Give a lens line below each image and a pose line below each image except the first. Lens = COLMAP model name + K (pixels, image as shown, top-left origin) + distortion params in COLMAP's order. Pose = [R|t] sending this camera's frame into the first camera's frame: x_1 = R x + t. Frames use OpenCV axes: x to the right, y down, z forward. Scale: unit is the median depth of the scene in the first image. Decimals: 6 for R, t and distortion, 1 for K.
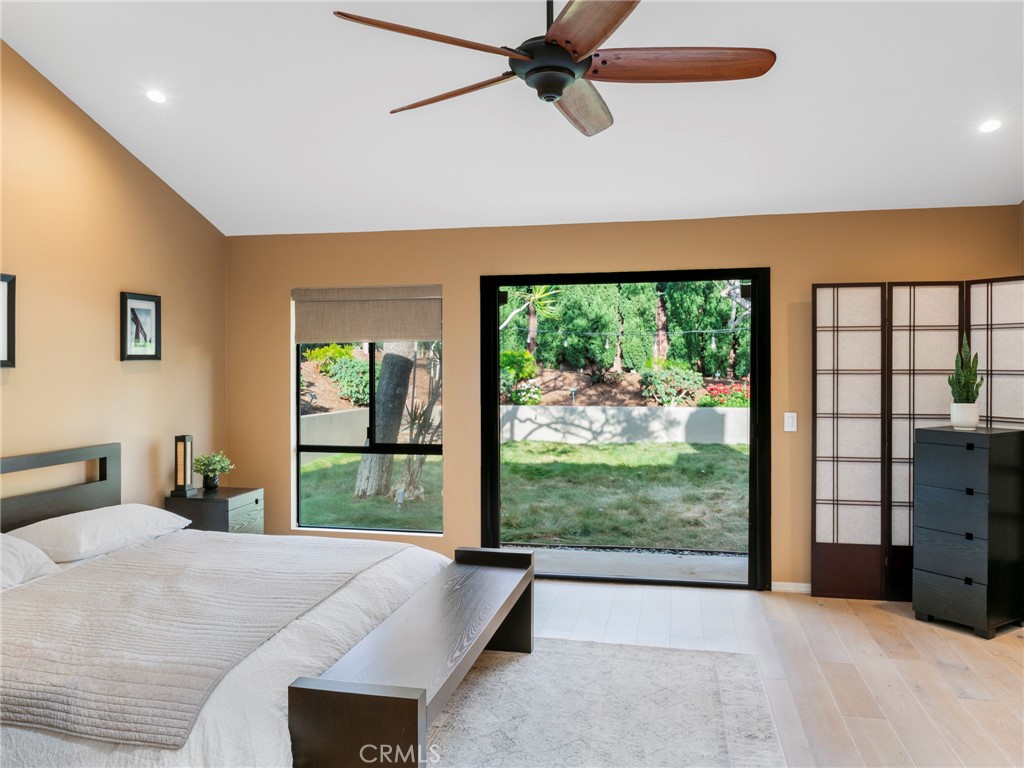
lens RADIAL K [[789.5, 0, 512.0], [0, 789.5, 384.0], [0, 0, 1]] dist [0.000995, 0.005075]
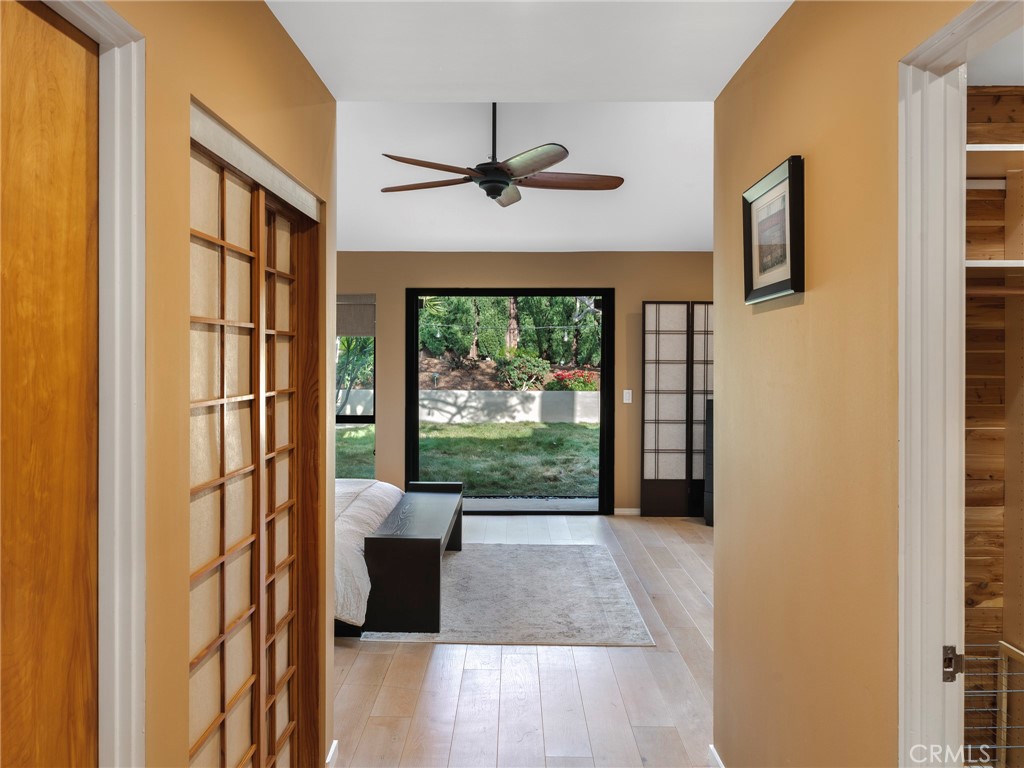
lens RADIAL K [[740.8, 0, 512.0], [0, 740.8, 384.0], [0, 0, 1]] dist [-0.002273, -0.000276]
pose [[0.981986, -0.000800, 0.188951, -0.105848], [-0.002798, 0.999820, 0.018772, 0.000747], [-0.188932, -0.018962, 0.981807, -0.276117]]
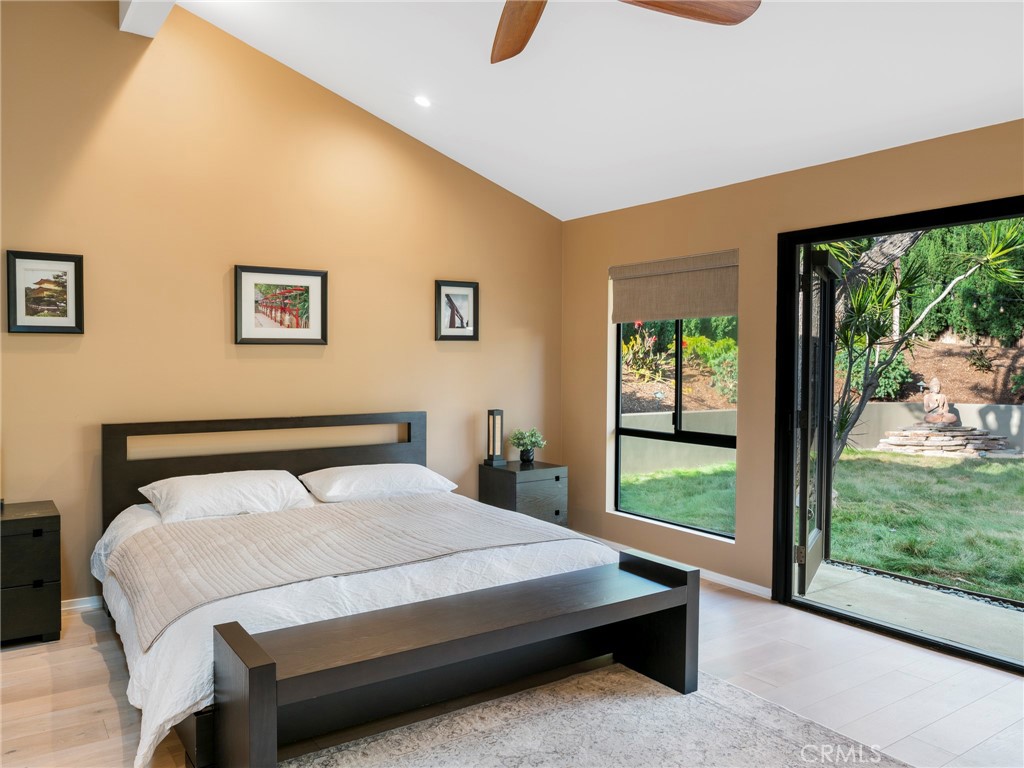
lens RADIAL K [[785.0, 0, 512.0], [0, 785.0, 384.0], [0, 0, 1]] dist [-0.005838, -0.000898]
pose [[0.719768, 0.025511, -0.693746, 0.350919], [-0.020854, 0.999668, 0.015125, 0.013250], [0.693902, 0.003581, 0.720061, 0.239954]]
